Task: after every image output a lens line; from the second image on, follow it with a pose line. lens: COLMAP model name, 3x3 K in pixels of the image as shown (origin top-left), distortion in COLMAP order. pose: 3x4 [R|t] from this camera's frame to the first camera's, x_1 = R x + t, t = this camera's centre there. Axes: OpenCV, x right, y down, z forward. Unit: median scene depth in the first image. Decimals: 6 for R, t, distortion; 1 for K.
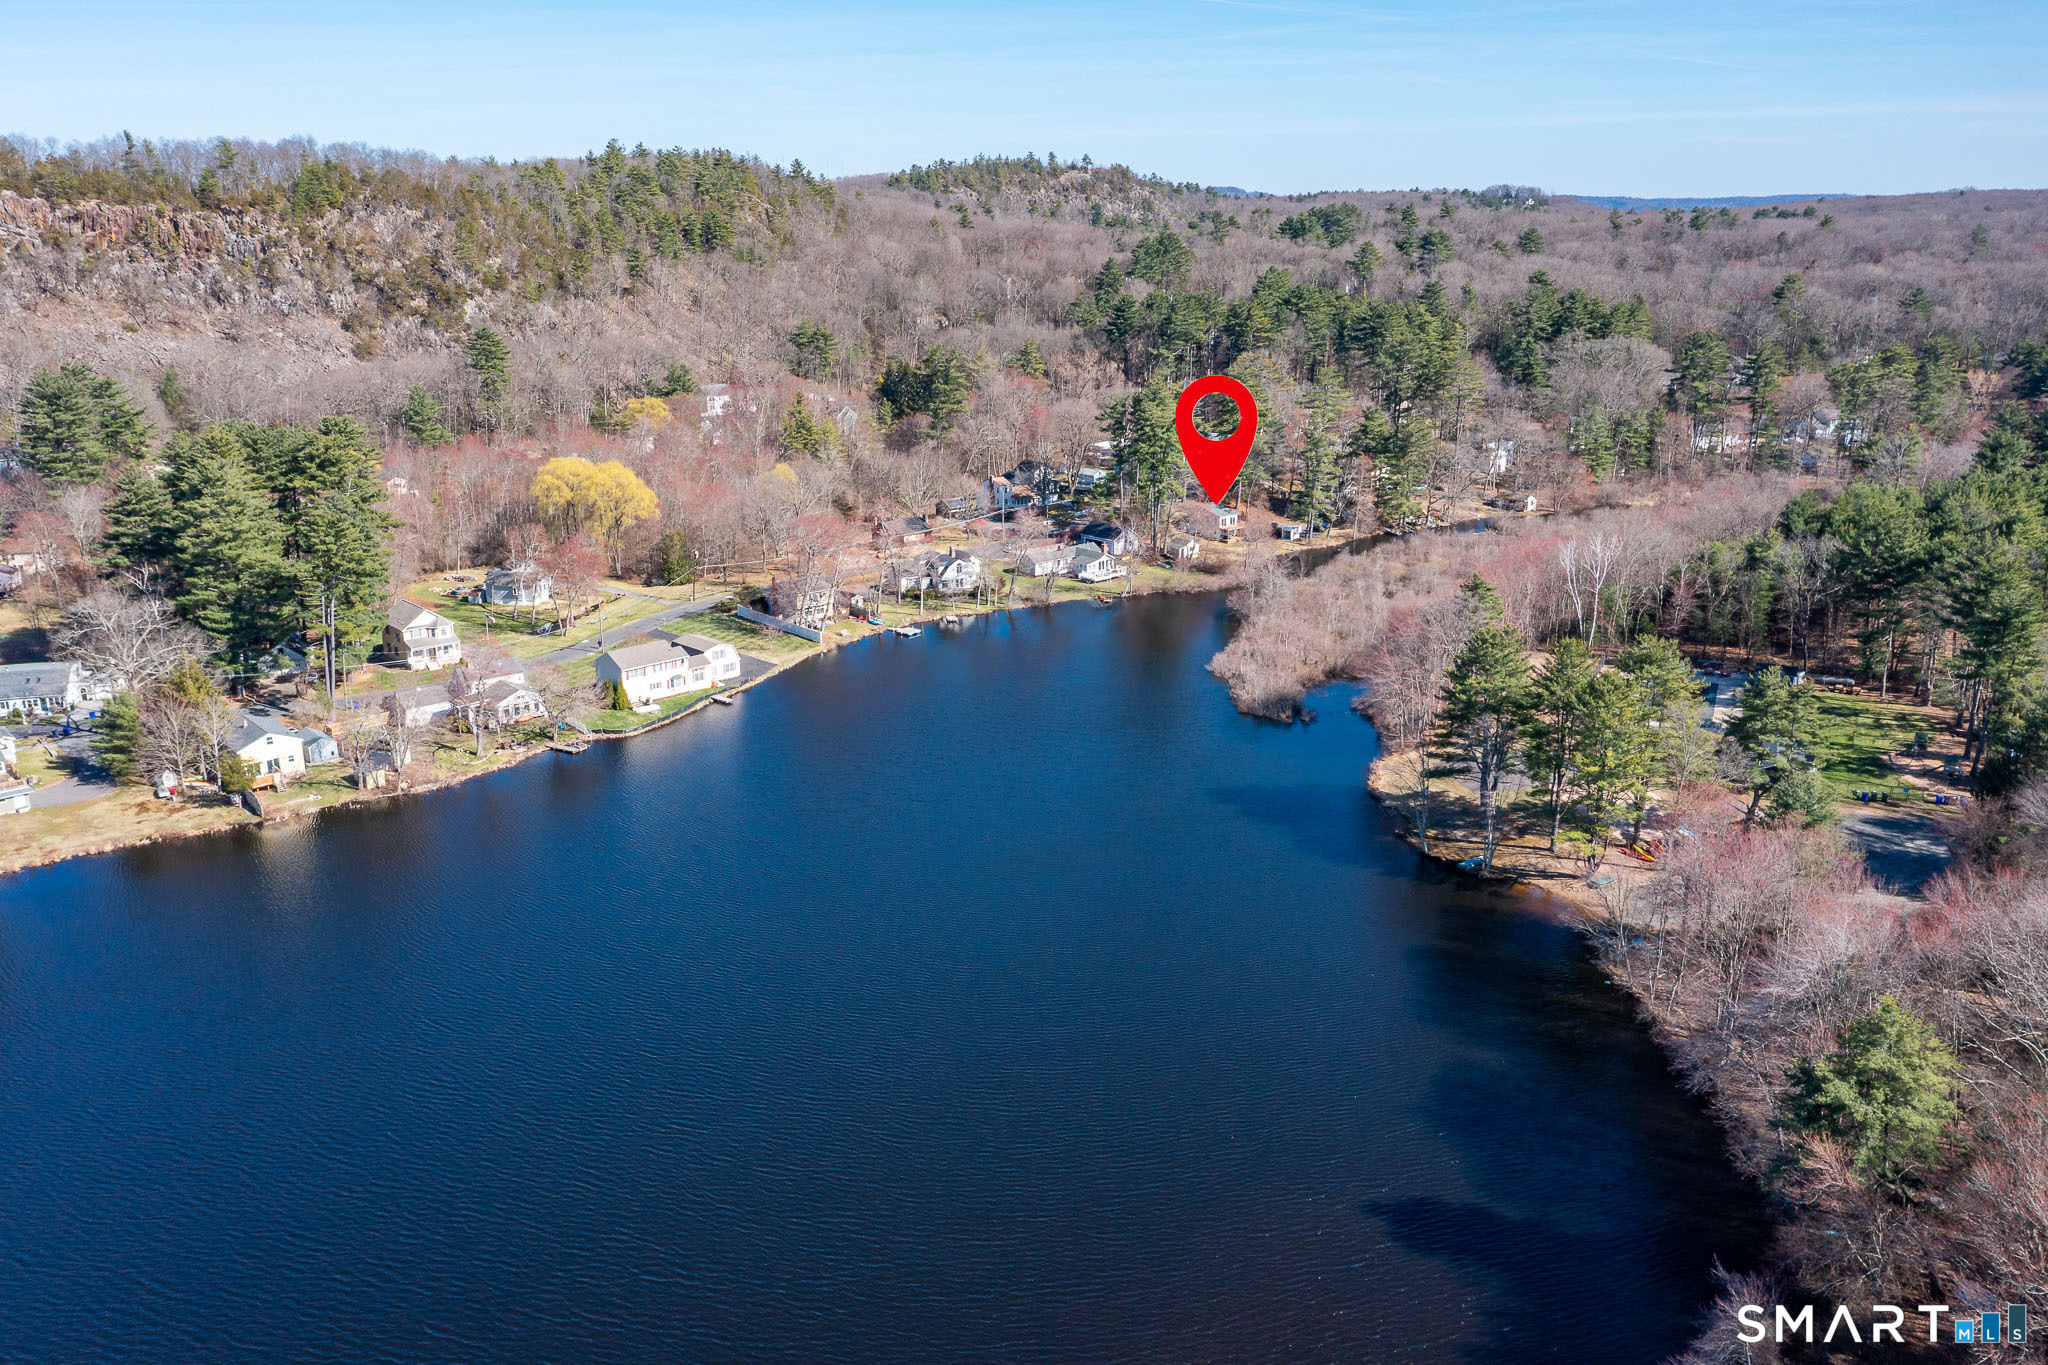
lens RADIAL K [[1588.6, 0, 1030.4], [0, 1588.6, 674.6], [0, 0, 1]] dist [-0.006678, -0.003751]
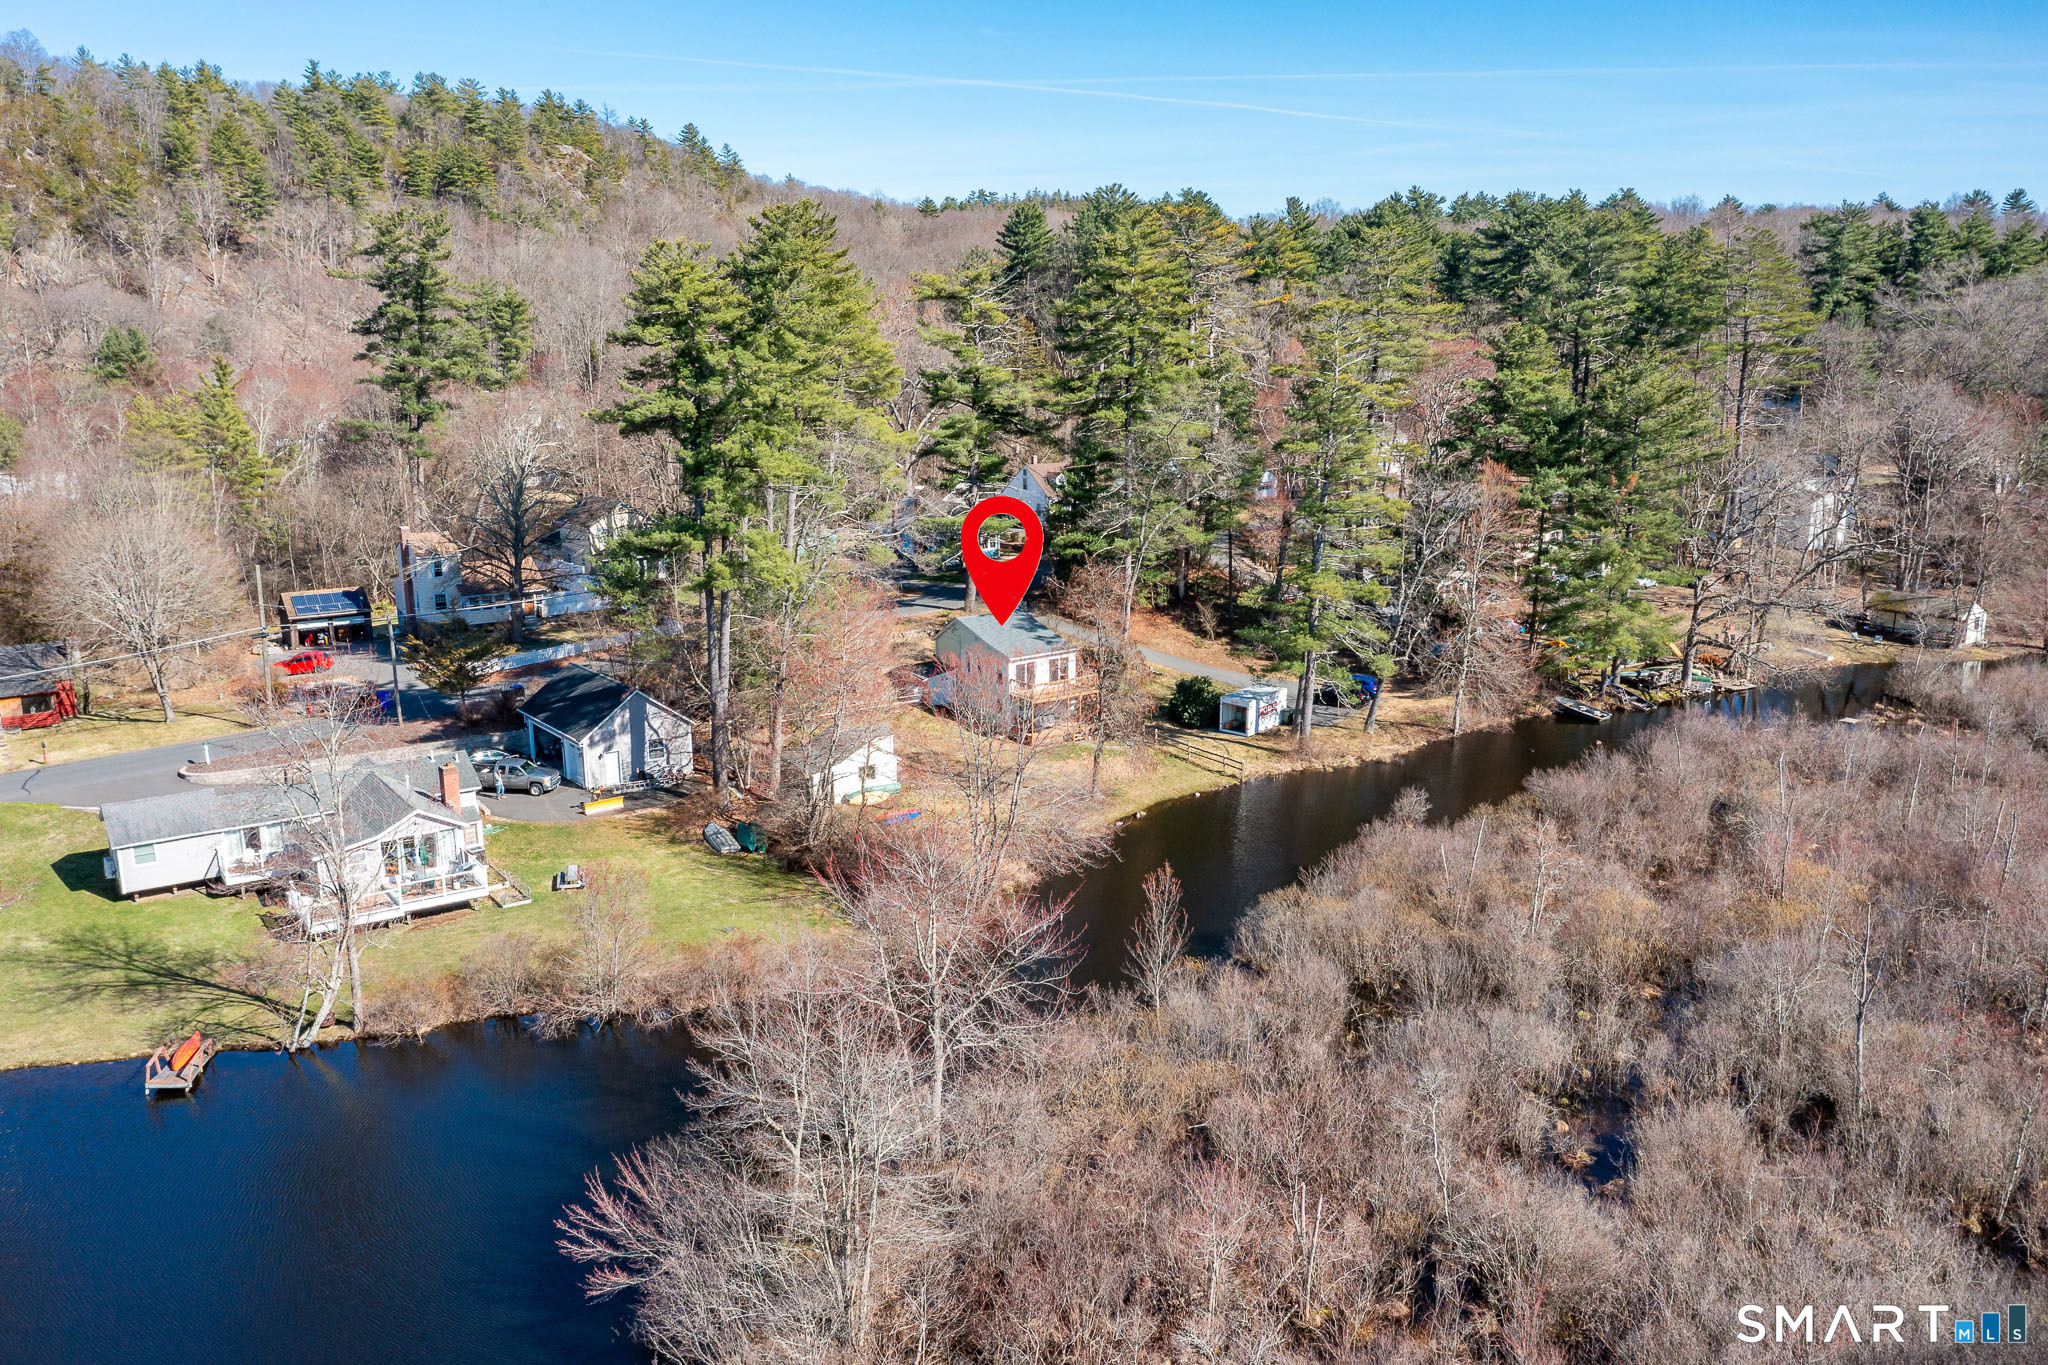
lens RADIAL K [[1588.6, 0, 1018.9], [0, 1588.6, 693.0], [0, 0, 1]] dist [-0.006678, -0.003751]
pose [[0.995409, 0.017302, -0.094139, 0.147843], [-0.022526, 0.998248, -0.054712, -0.074506], [0.093028, 0.056581, 0.994055, 0.683498]]
